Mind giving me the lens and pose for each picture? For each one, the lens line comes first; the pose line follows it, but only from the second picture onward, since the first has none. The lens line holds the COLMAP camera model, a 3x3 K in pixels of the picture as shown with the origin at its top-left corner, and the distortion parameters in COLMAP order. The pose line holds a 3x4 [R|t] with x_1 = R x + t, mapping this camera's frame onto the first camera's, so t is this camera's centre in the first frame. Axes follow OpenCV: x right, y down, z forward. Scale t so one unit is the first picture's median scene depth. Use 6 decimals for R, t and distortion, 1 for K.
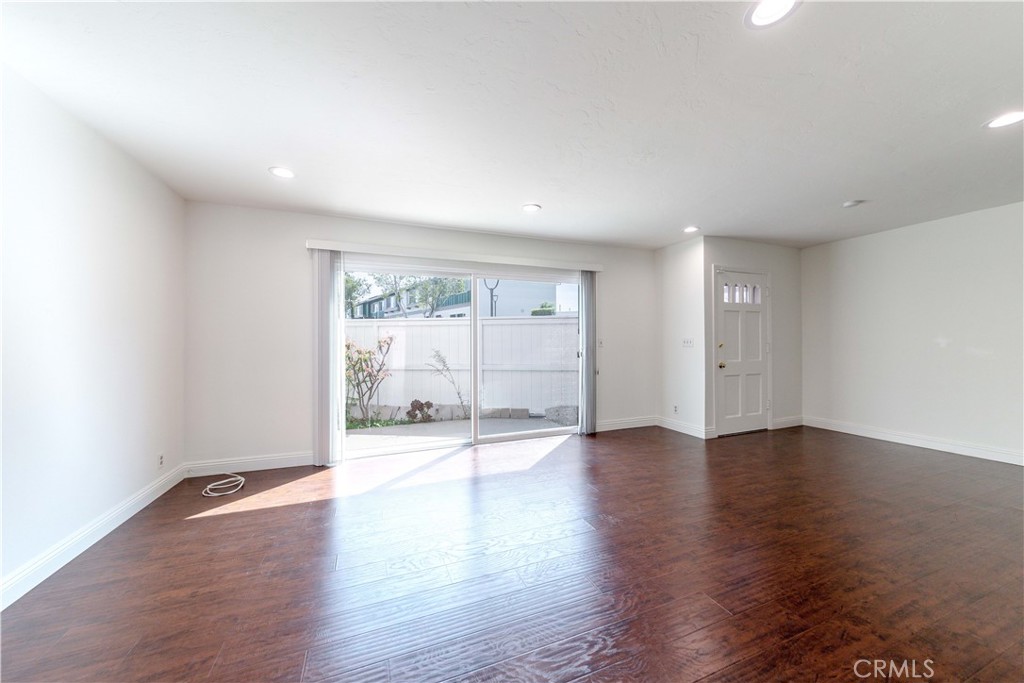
lens RADIAL K [[366.8, 0, 514.8], [0, 366.8, 341.1], [0, 0, 1]] dist [-0.000670, 0.000517]
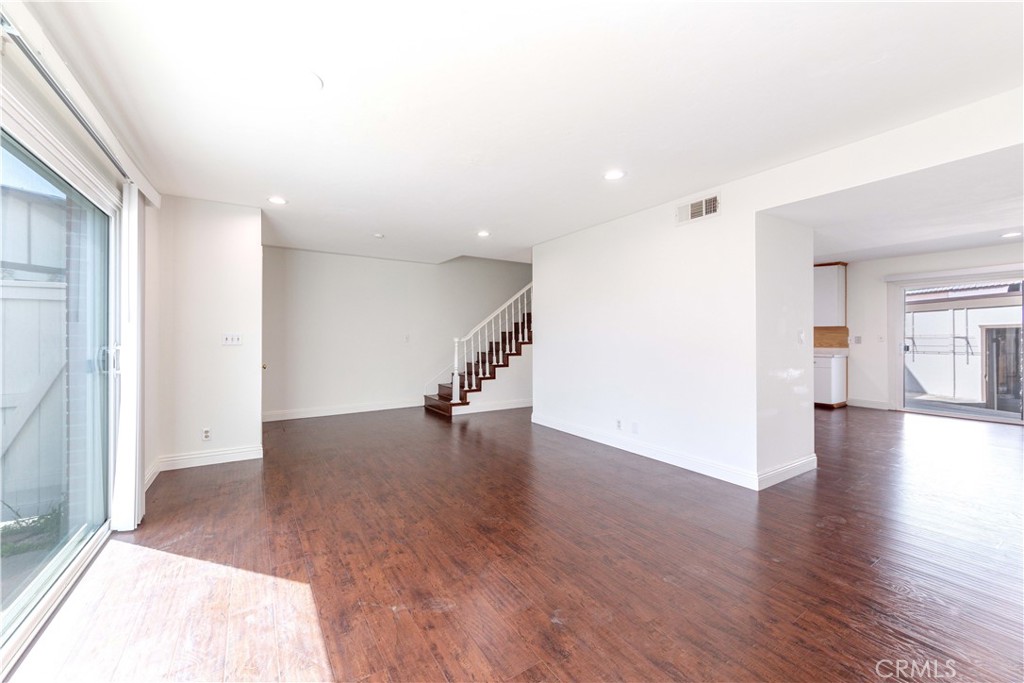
lens RADIAL K [[393.0, 0, 477.6], [0, 393.0, 337.8], [0, 0, 1]] dist [-0.002997, -0.000776]
pose [[-0.151908, 0.005582, 0.988379, -0.609021], [-0.000873, 0.999983, -0.005782, 0.003112], [-0.988394, -0.001741, -0.151900, 0.928547]]
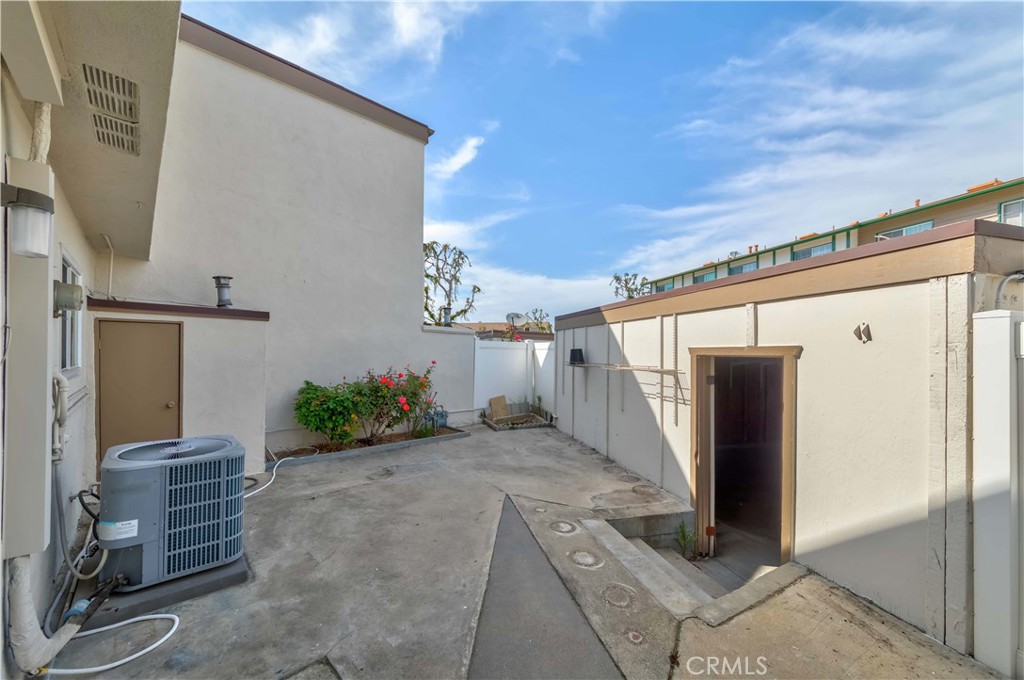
lens RADIAL K [[393.0, 0, 487.9], [0, 393.0, 348.4], [0, 0, 1]] dist [-0.002997, -0.000776]
pose [[-0.355984, 0.008547, 0.934453, 0.330585], [-0.006555, 0.999911, -0.011643, -0.065602], [-0.934469, -0.010270, -0.355896, -1.310280]]
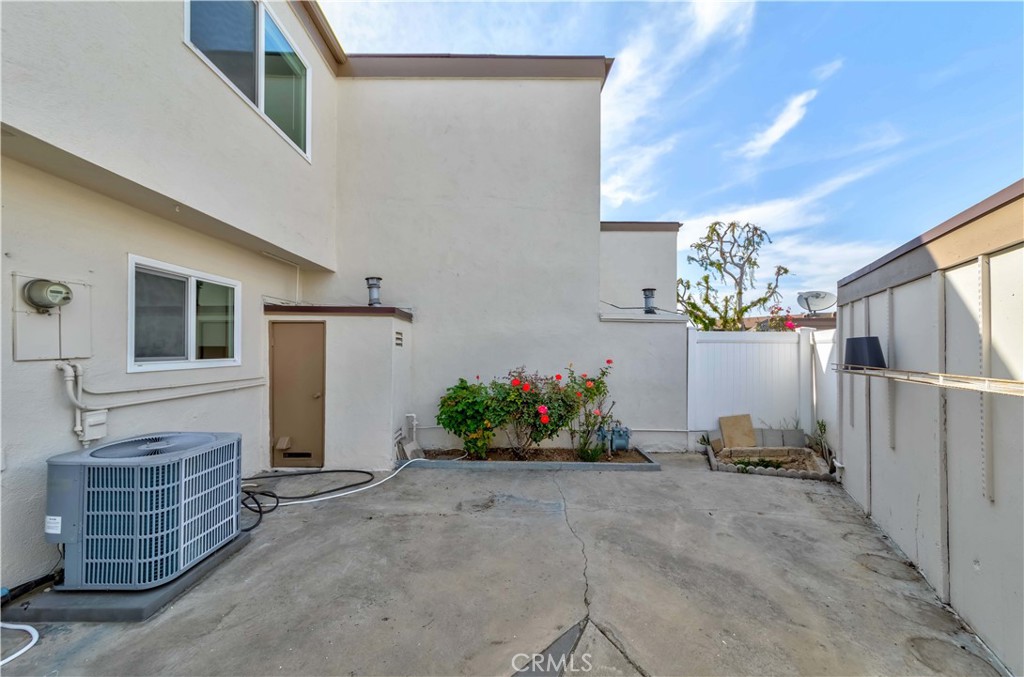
lens RADIAL K [[366.8, 0, 511.9], [0, 366.8, 342.9], [0, 0, 1]] dist [-0.000670, 0.000517]
pose [[0.348894, 0.022616, 0.936889, 0.819162], [-0.003088, 0.999731, -0.022983, -0.053328], [-0.937157, 0.005125, 0.348870, -1.861113]]
